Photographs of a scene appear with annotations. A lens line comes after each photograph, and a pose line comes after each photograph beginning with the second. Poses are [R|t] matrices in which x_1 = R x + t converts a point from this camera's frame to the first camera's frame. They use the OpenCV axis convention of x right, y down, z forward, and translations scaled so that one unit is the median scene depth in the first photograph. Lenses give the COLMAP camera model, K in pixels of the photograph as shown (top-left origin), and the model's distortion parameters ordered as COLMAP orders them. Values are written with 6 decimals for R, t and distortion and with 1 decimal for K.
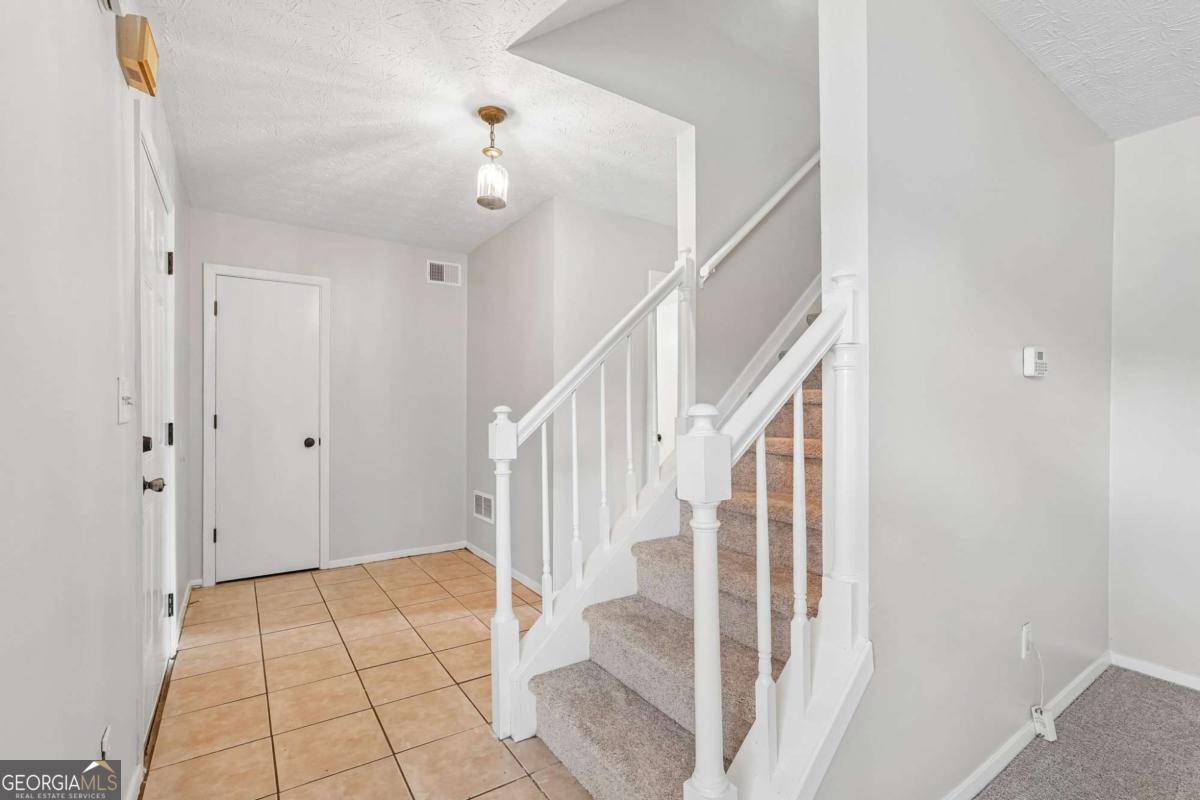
lens RADIAL K [[540.9, 0, 600.4], [0, 540.9, 402.6], [0, 0, 1]] dist [-0.013014, 0.008970]
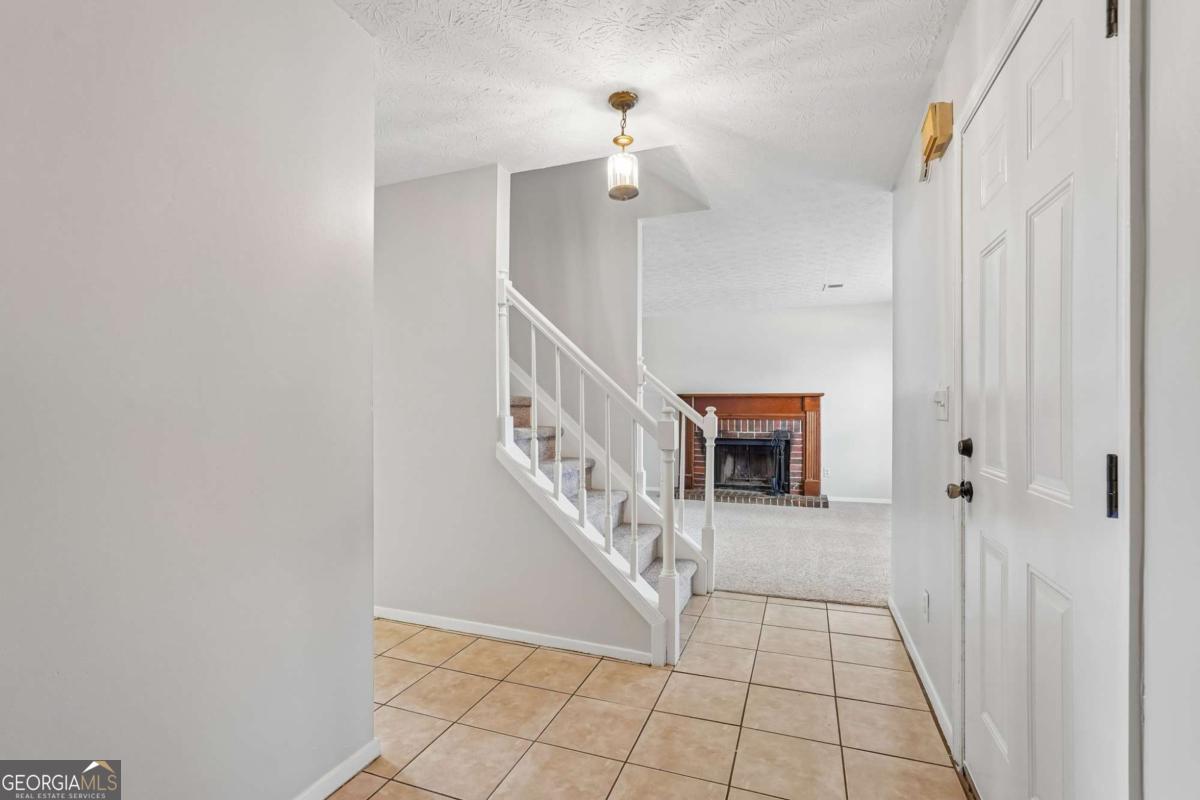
lens RADIAL K [[540.9, 0, 600.4], [0, 540.9, 402.6], [0, 0, 1]] dist [-0.013014, 0.008970]
pose [[-0.573134, 0.005596, 0.819443, -1.015250], [-0.004076, 0.999945, -0.009680, 0.007842], [-0.819451, -0.008888, -0.573080, 1.676819]]
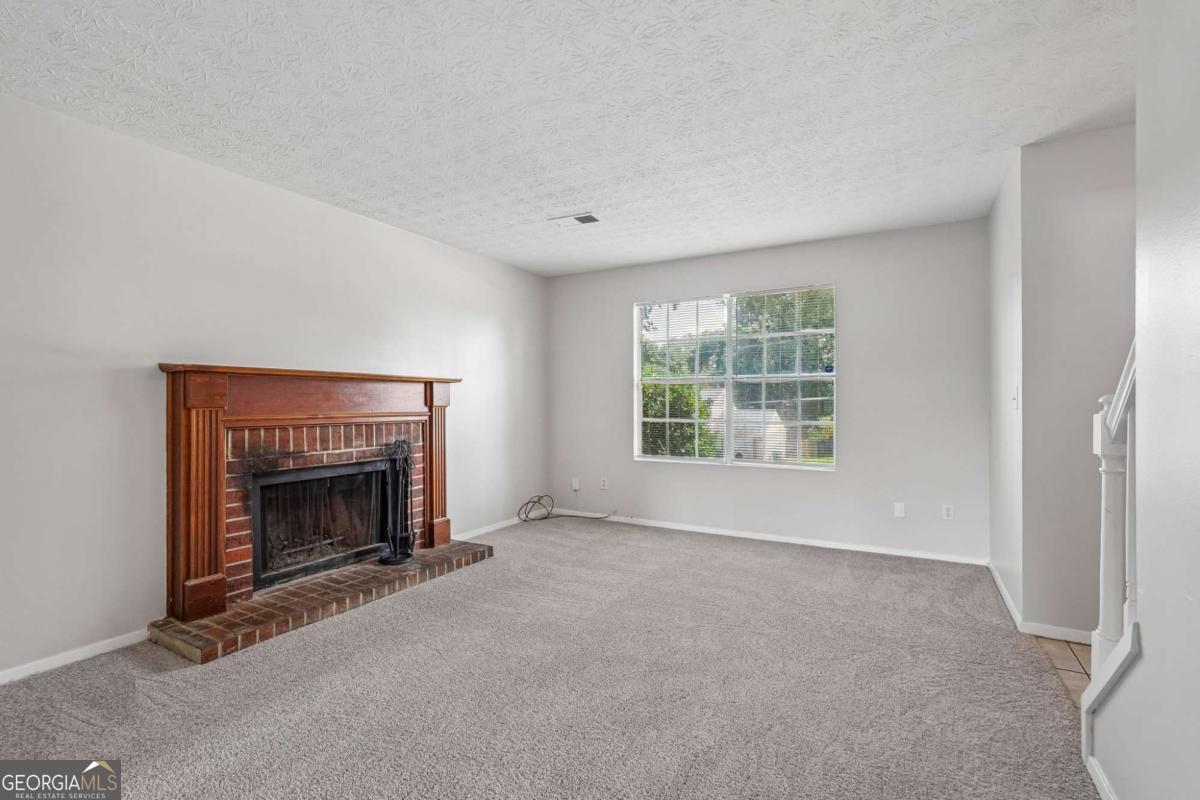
lens RADIAL K [[544.5, 0, 600.0], [0, 544.5, 400.0], [0, 0, 1]] dist [-0.001727, 0.000171]
pose [[-0.899854, -0.000154, -0.436191, 1.112911], [0.002637, 0.999980, -0.005794, 0.011773], [0.436183, -0.006364, -0.899835, 0.892147]]
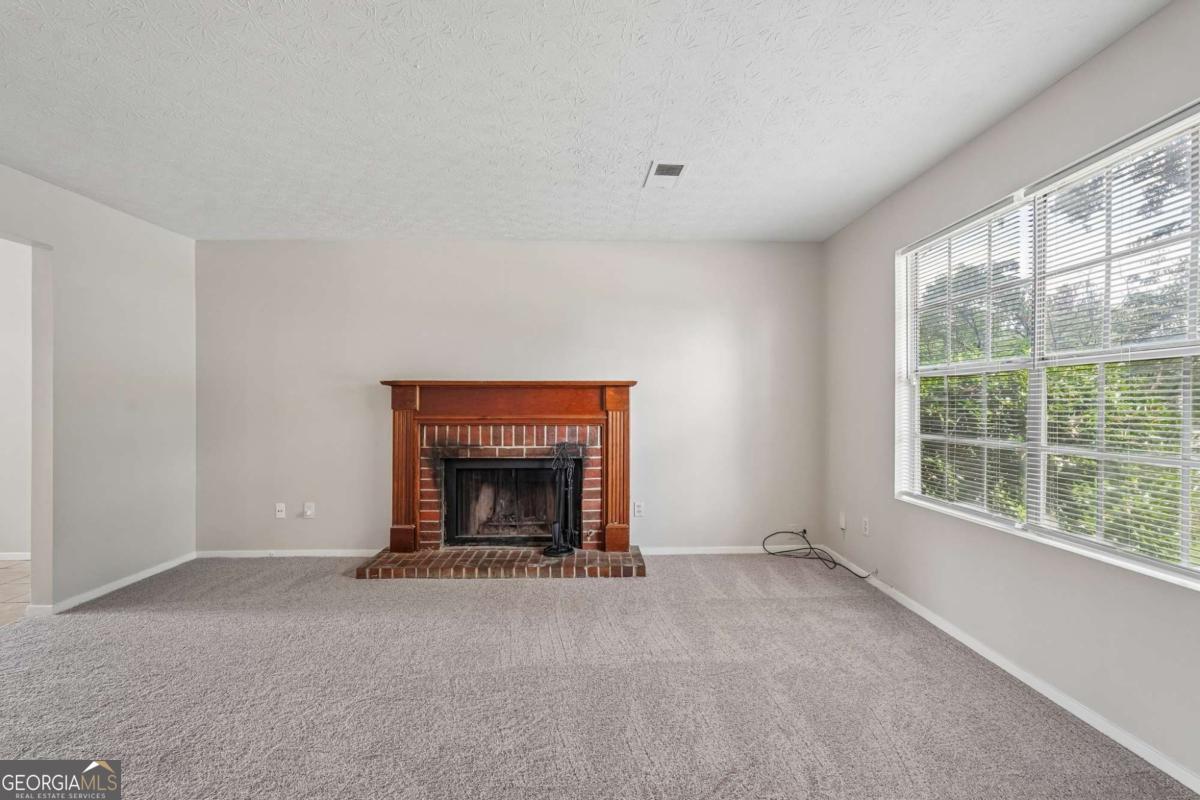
lens RADIAL K [[540.9, 0, 600.4], [0, 540.9, 402.6], [0, 0, 1]] dist [-0.013014, 0.008970]
pose [[-0.837061, 0.000689, 0.547108, -0.165118], [-0.001058, 0.999995, -0.002877, 0.000626], [-0.547108, -0.002987, -0.837057, 0.526492]]
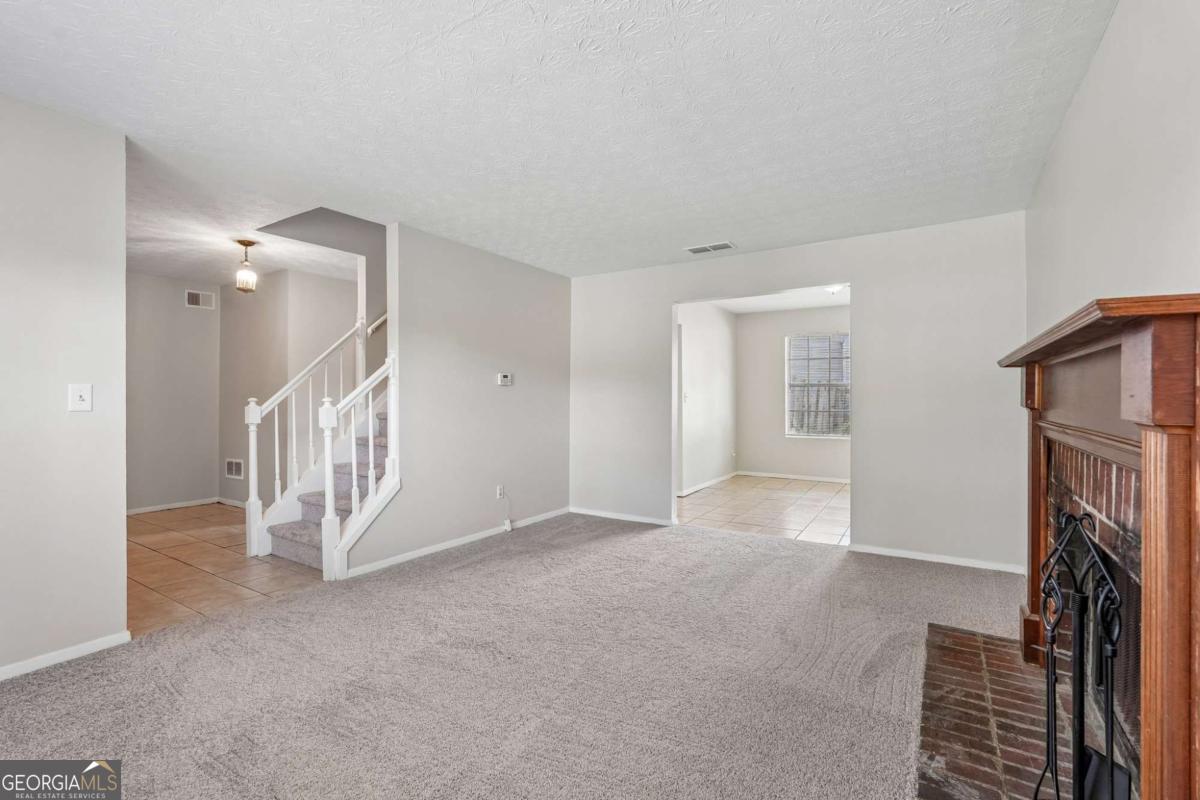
lens RADIAL K [[544.5, 0, 604.4], [0, 544.5, 391.1], [0, 0, 1]] dist [-0.011781, 0.000051]
pose [[0.918092, 0.000736, 0.396367, 0.205137], [-0.000036, 0.999998, -0.001773, -0.014323], [-0.396368, 0.001614, 0.918090, -1.269546]]
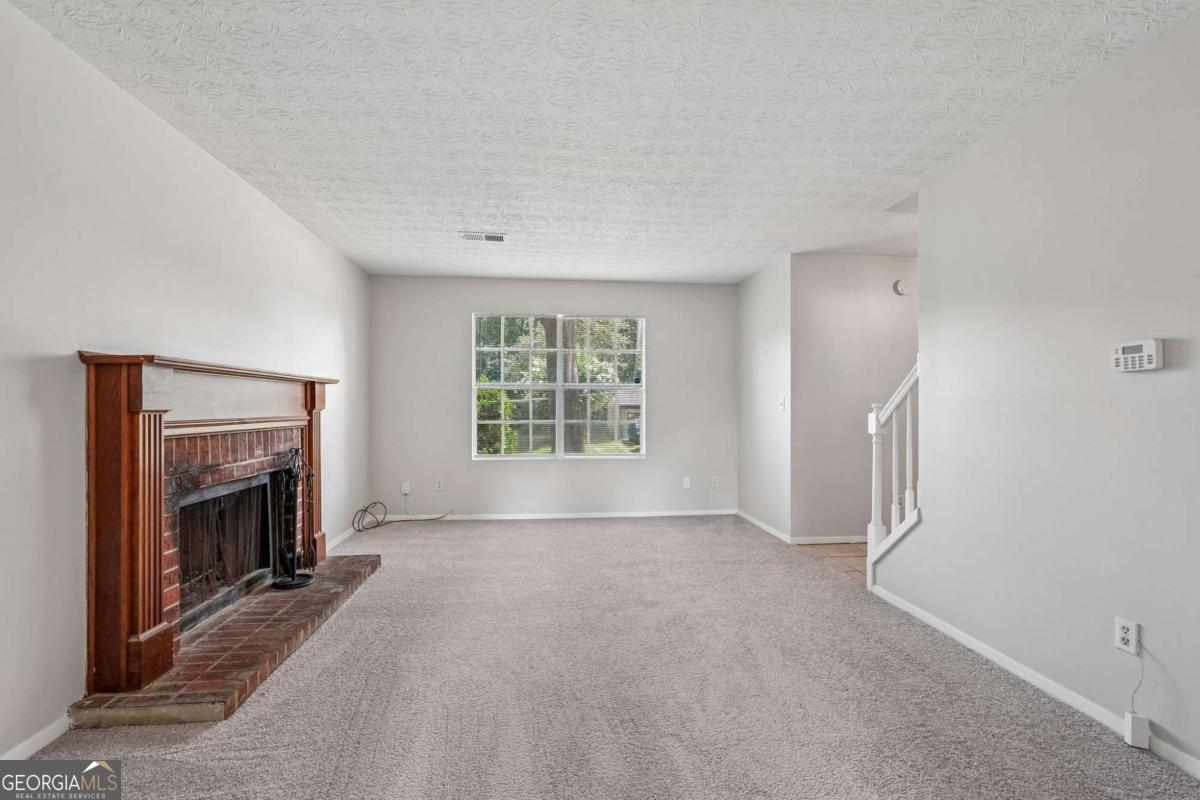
lens RADIAL K [[540.9, 0, 600.4], [0, 540.9, 402.6], [0, 0, 1]] dist [-0.013014, 0.008970]
pose [[-0.473470, -0.005463, -0.880793, 1.854613], [-0.000727, 0.999983, -0.005811, 0.008660], [0.880809, -0.002111, -0.473466, 0.536375]]
